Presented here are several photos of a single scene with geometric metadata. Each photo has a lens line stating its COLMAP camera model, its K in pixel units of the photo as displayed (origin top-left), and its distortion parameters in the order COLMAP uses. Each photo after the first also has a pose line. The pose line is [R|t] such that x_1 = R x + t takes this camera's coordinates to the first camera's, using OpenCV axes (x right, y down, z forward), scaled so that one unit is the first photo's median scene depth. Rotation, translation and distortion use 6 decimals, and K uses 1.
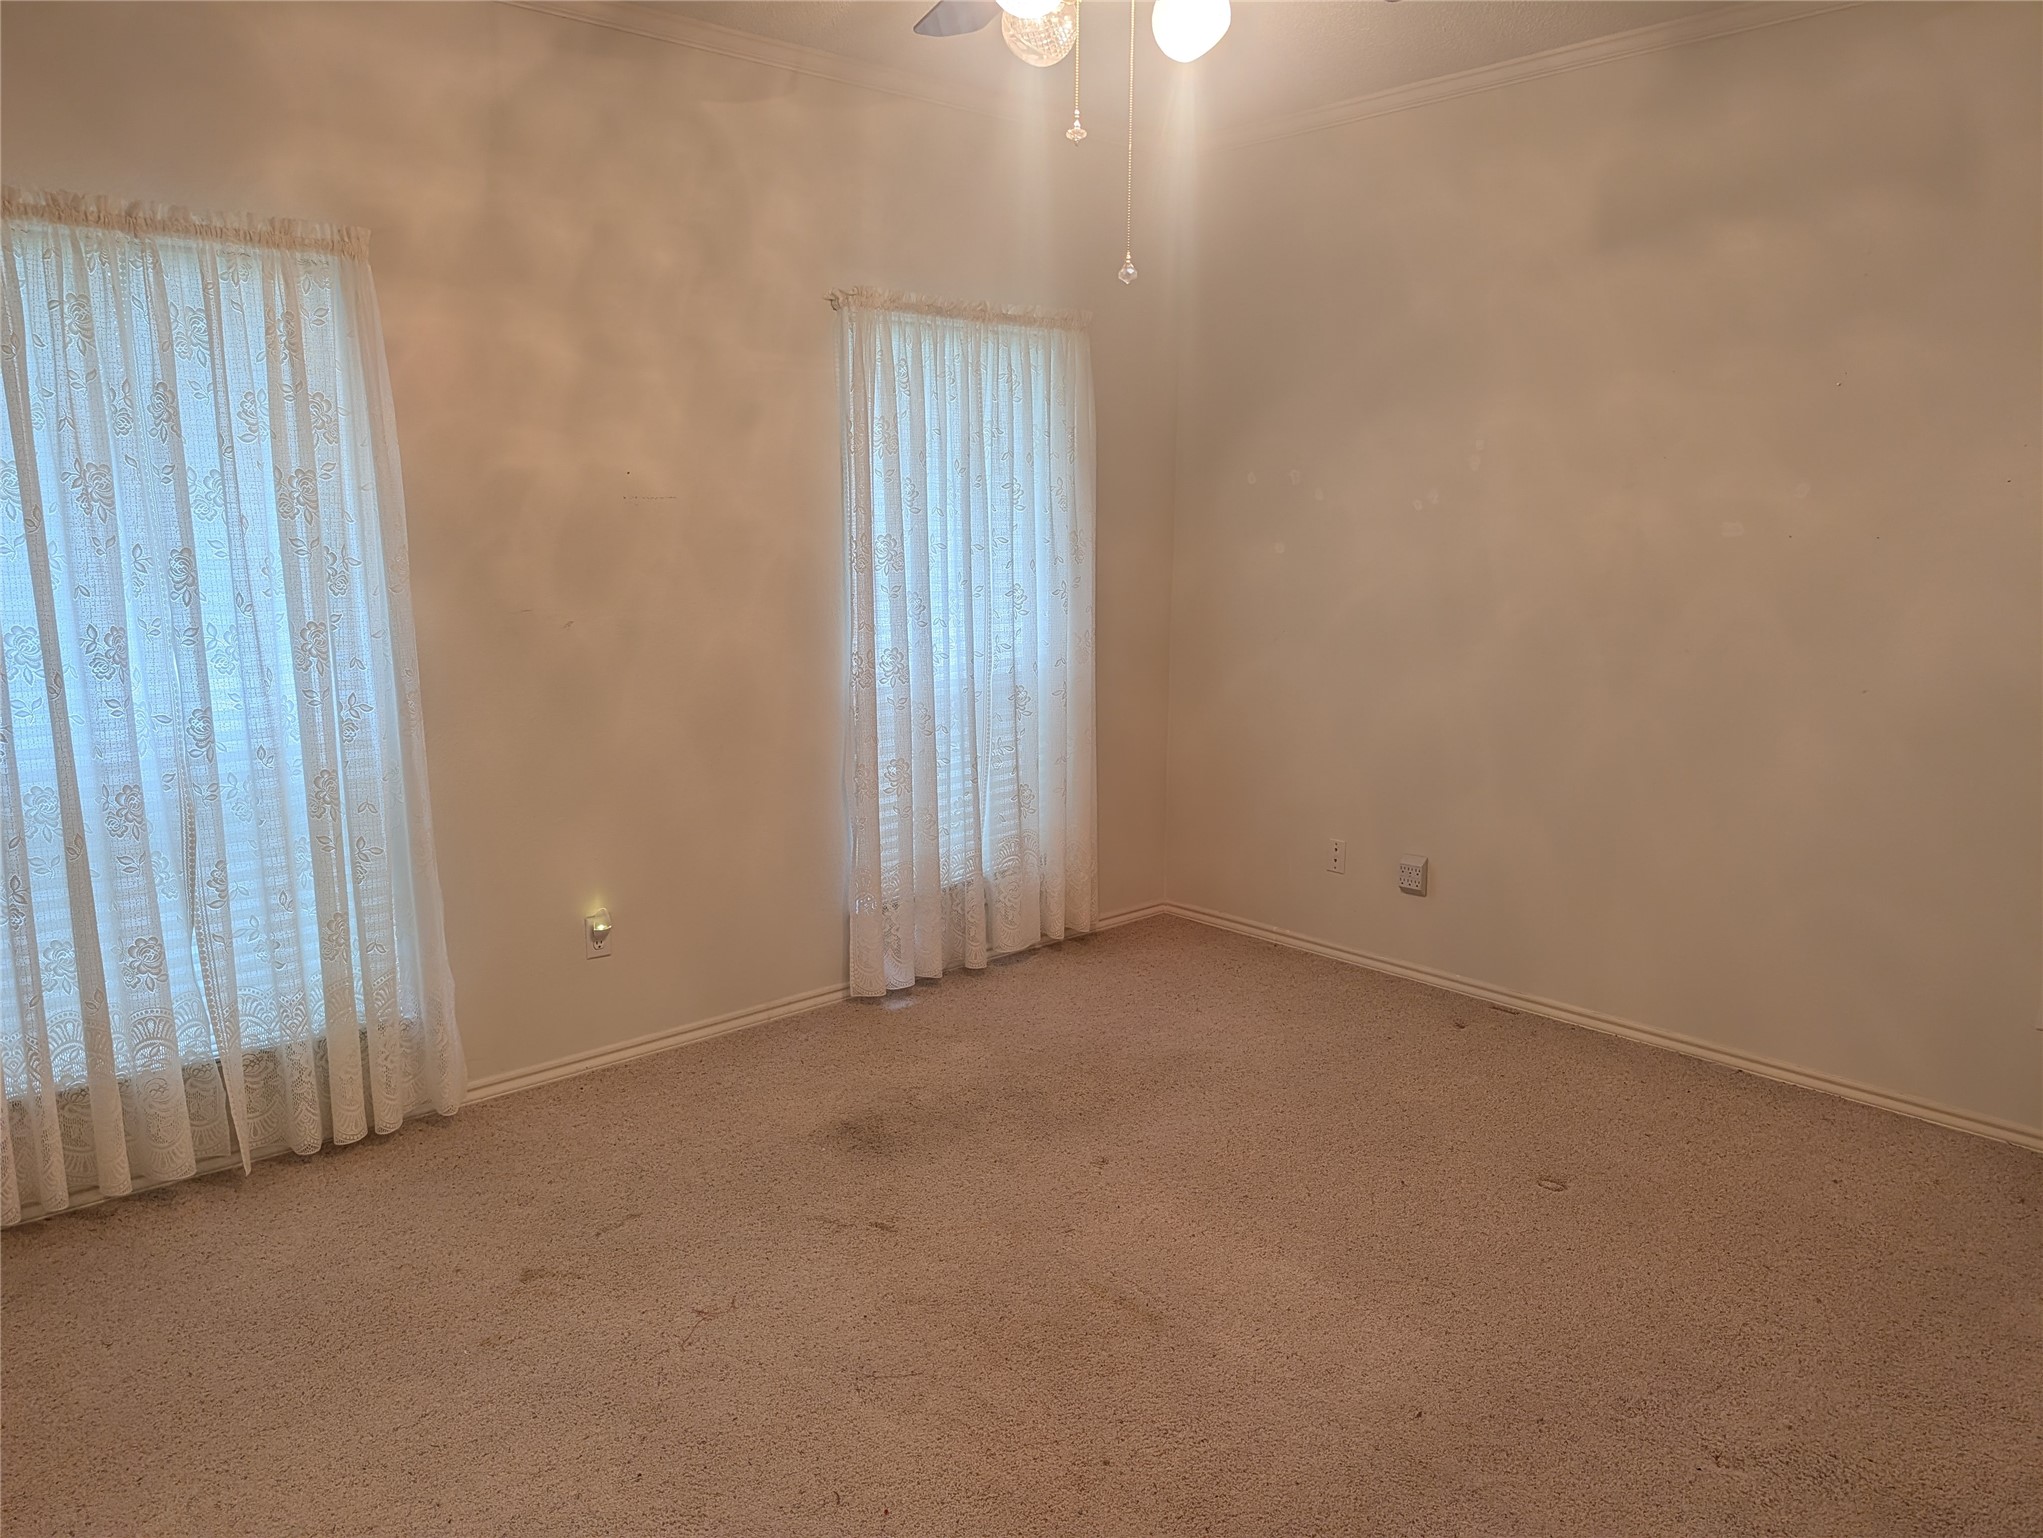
lens RADIAL K [[1458.2, 0, 1040.0], [0, 1458.2, 779.4], [0, 0, 1]] dist [0.054091, -0.086641]
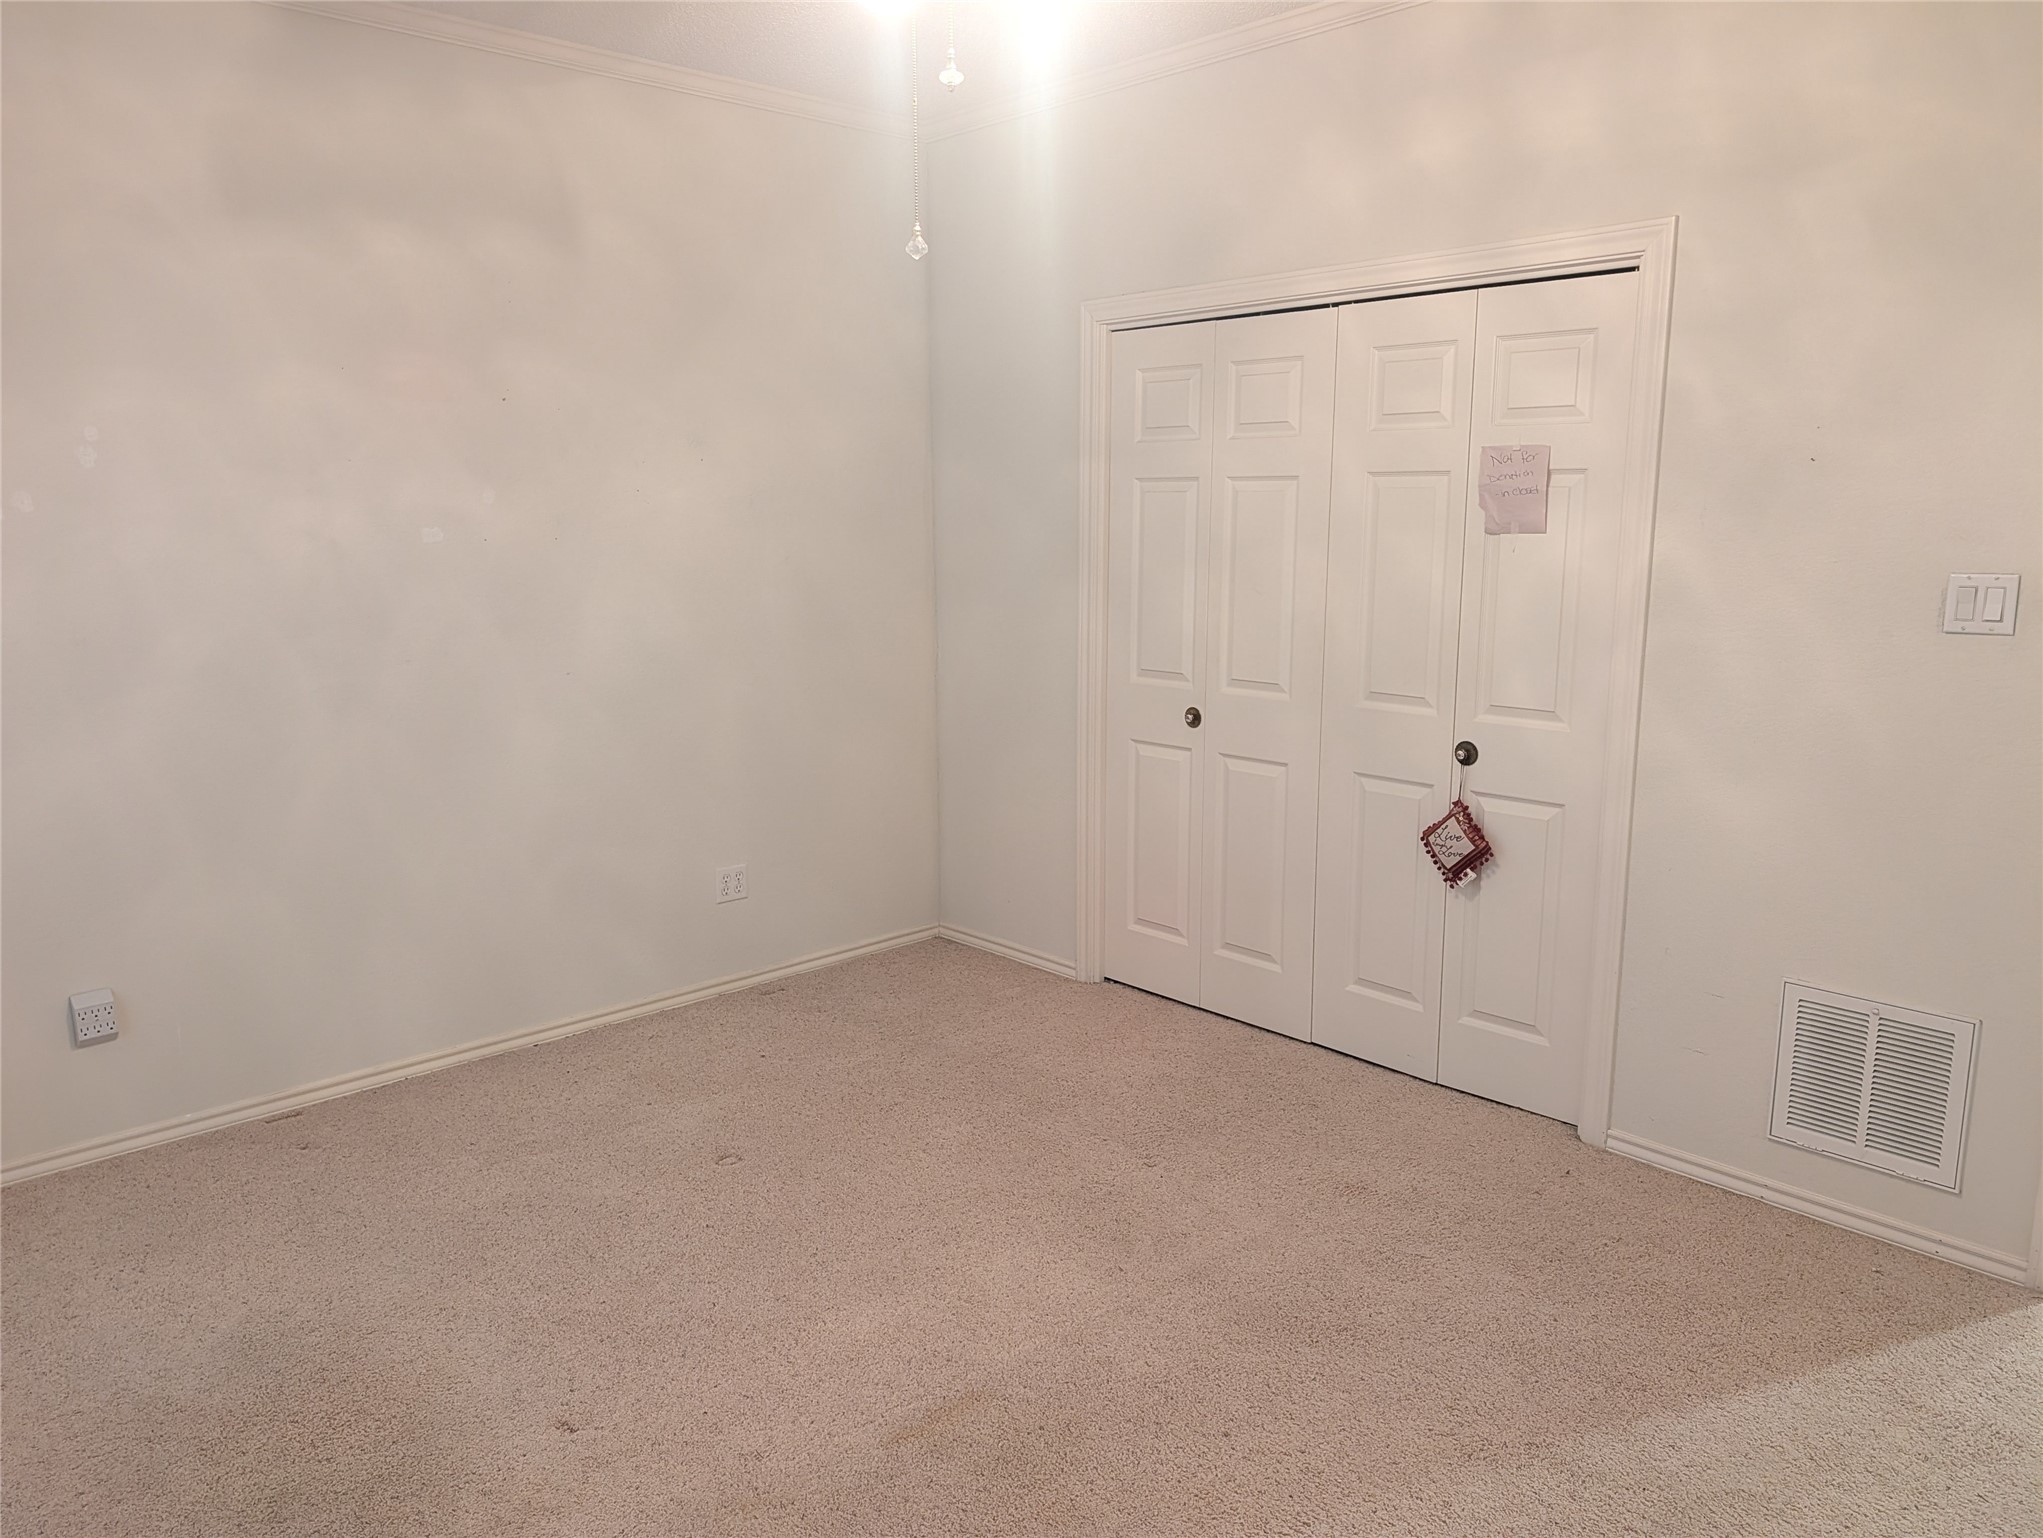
lens RADIAL K [[1458.2, 0, 1040.0], [0, 1458.2, 779.4], [0, 0, 1]] dist [0.054091, -0.086641]
pose [[-0.013994, -0.184479, 0.982737, -0.540243], [0.191905, 0.964066, 0.183707, -0.112521], [-0.981314, 0.191163, 0.021911, 0.596951]]
